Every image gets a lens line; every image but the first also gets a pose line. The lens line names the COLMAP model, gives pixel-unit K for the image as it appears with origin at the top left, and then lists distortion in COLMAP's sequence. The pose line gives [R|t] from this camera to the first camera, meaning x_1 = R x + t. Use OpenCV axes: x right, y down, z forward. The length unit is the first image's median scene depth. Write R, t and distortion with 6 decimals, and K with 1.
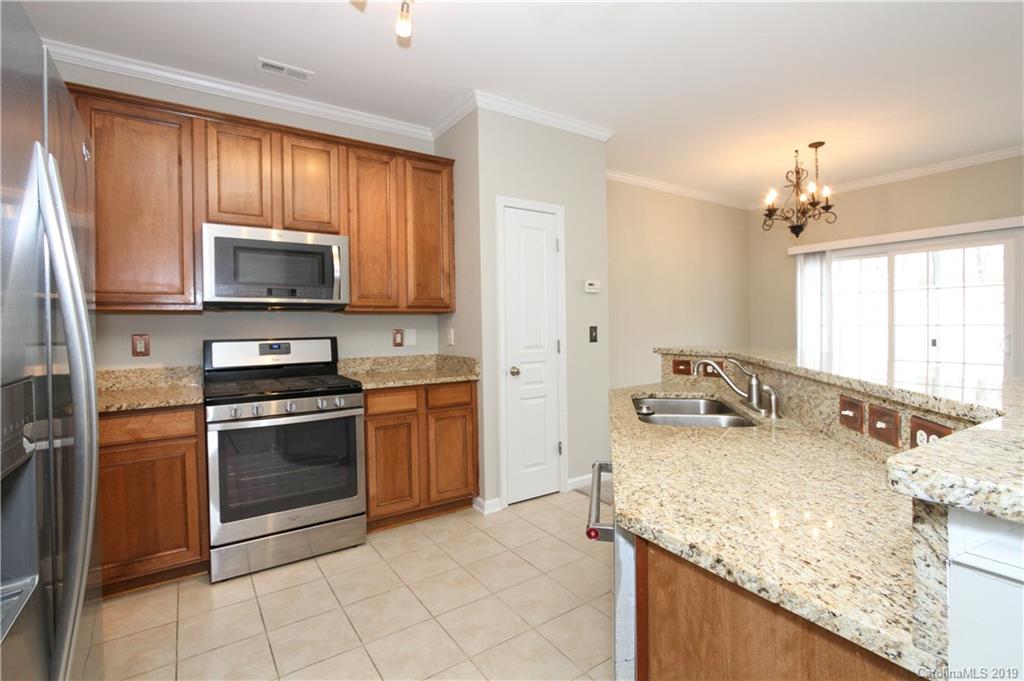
lens RADIAL K [[495.8, 0, 539.4], [0, 495.8, 328.7], [0, 0, 1]] dist [-0.014322, 0.001707]
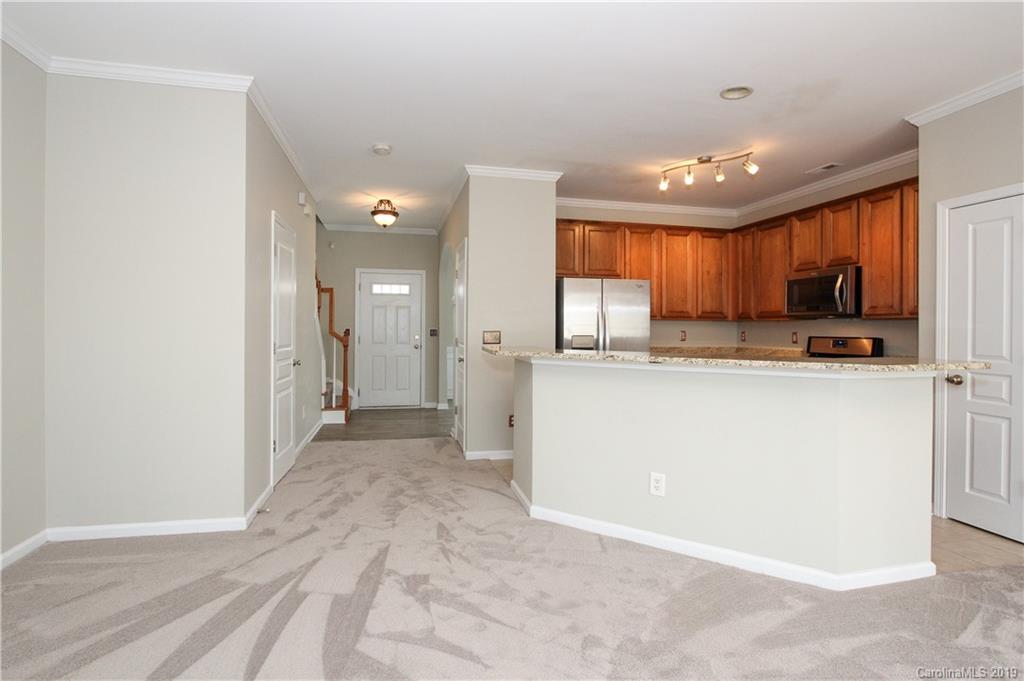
lens RADIAL K [[495.8, 0, 488.7], [0, 495.8, 328.0], [0, 0, 1]] dist [-0.014322, 0.001707]
pose [[-0.391116, 0.010912, -0.920277, 1.182772], [-0.008620, 0.999842, 0.015519, -0.021177], [0.920301, 0.014003, -0.390960, 0.548441]]
